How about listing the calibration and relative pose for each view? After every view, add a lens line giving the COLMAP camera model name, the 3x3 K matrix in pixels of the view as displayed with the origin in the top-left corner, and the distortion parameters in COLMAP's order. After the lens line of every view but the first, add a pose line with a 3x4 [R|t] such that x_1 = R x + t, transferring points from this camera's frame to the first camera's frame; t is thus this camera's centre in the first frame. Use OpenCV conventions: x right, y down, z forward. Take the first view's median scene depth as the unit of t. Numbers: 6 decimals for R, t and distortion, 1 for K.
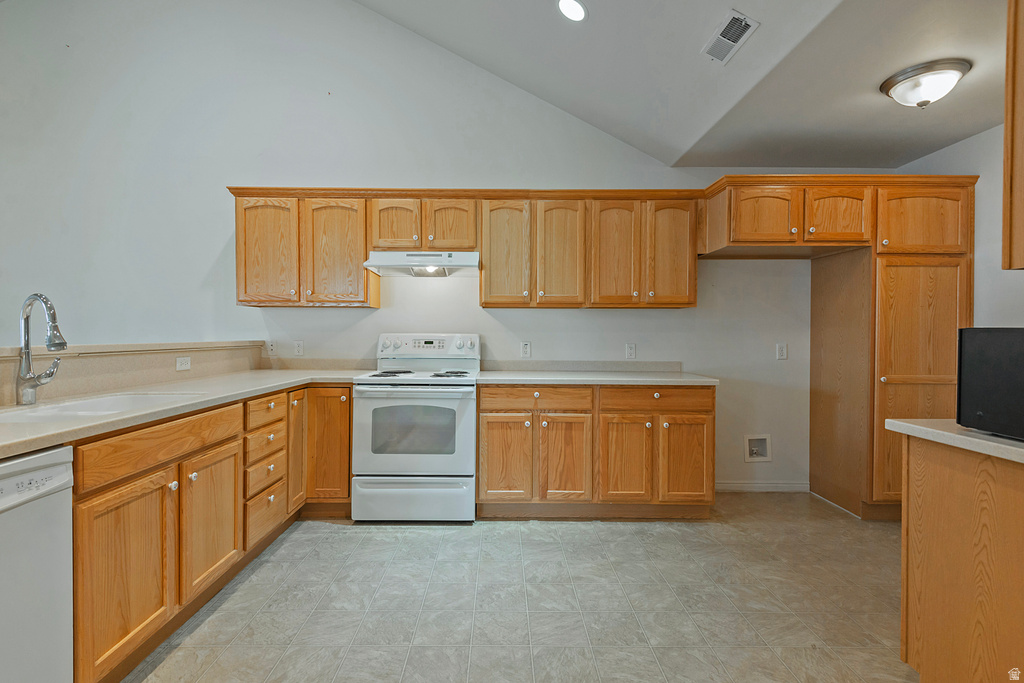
lens RADIAL K [[470.8, 0, 512.5], [0, 470.8, 336.9], [0, 0, 1]] dist [0.017841, -0.003077]
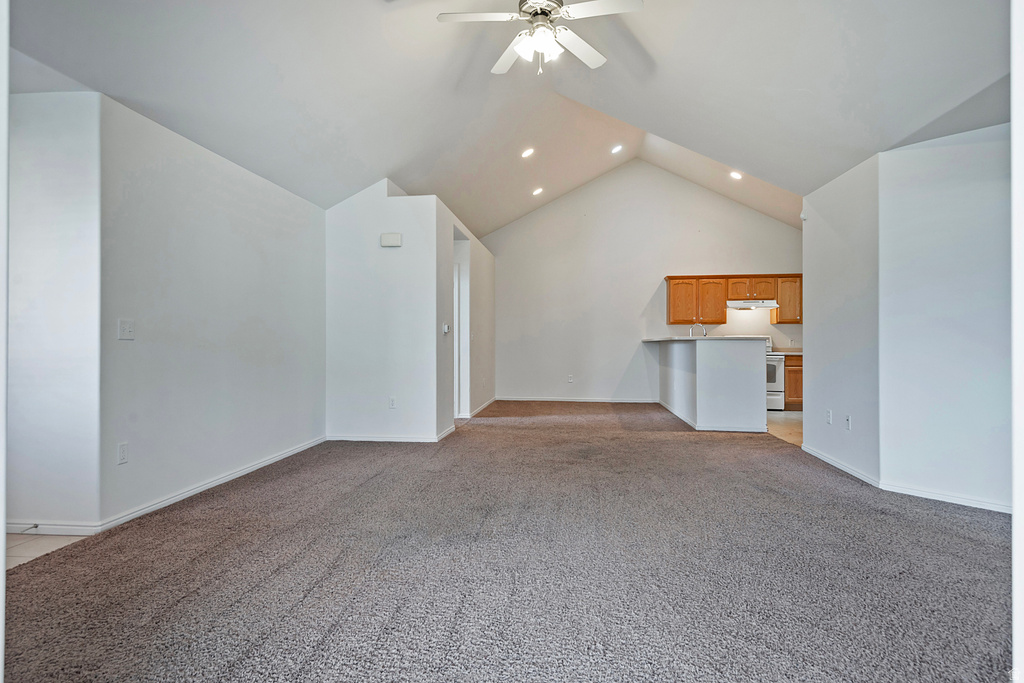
lens RADIAL K [[574.5, 0, 489.2], [0, 574.5, 333.6], [0, 0, 1]] dist [0.003904, -0.005146]
pose [[0.987029, -0.006894, -0.160395, -1.088280], [0.003552, 0.999771, -0.021117, 0.043366], [0.160504, 0.020273, 0.986827, -2.177889]]
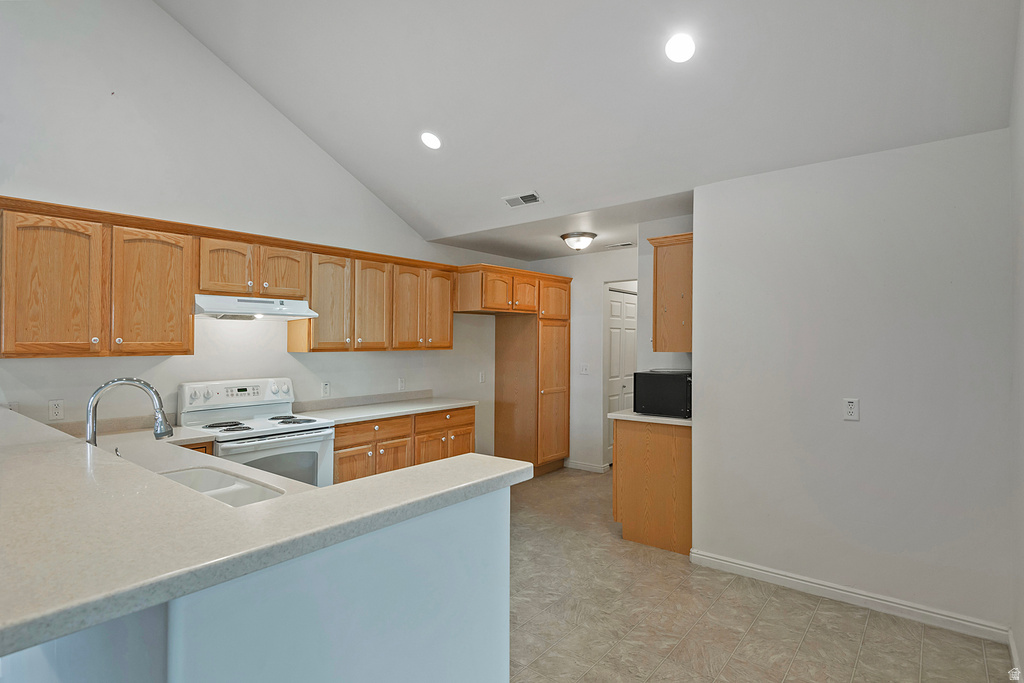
lens RADIAL K [[527.3, 0, 503.9], [0, 527.3, 336.8], [0, 0, 1]] dist [-0.001073, -0.006858]
pose [[0.638985, 0.000786, 0.769219, -0.748603], [0.014797, 0.999802, -0.013313, -0.082865], [-0.769077, 0.019888, 0.638847, -0.102721]]
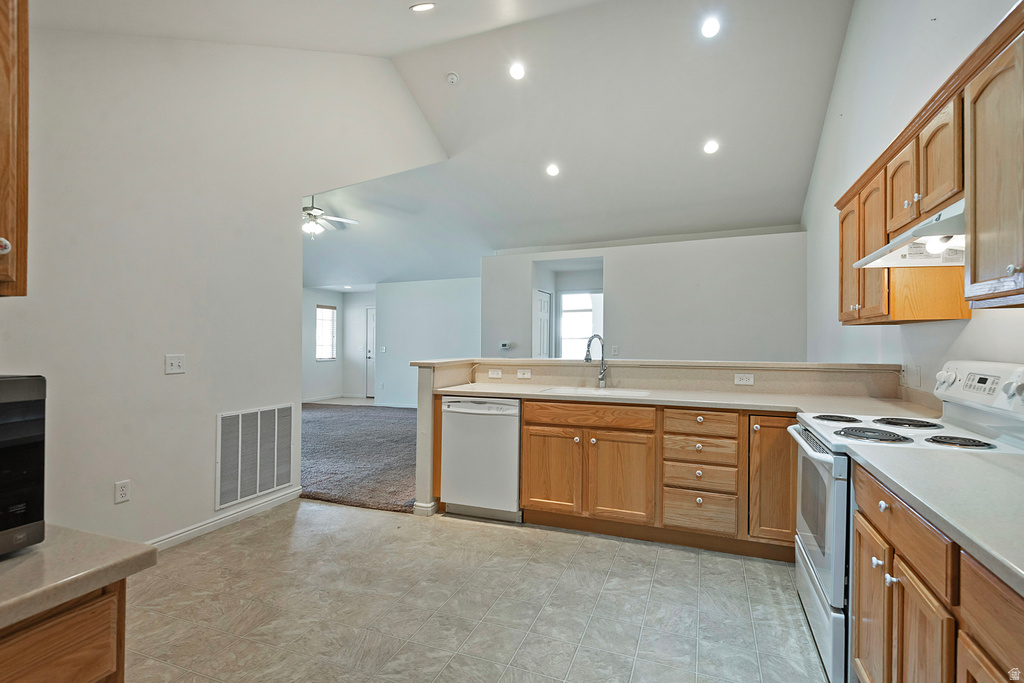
lens RADIAL K [[470.8, 0, 513.6], [0, 470.8, 340.8], [0, 0, 1]] dist [0.017841, -0.003077]
pose [[-0.368816, -0.011869, -0.929426, 0.603006], [-0.009913, 0.999912, -0.008836, -0.023736], [0.929449, 0.005954, -0.368902, 0.841900]]
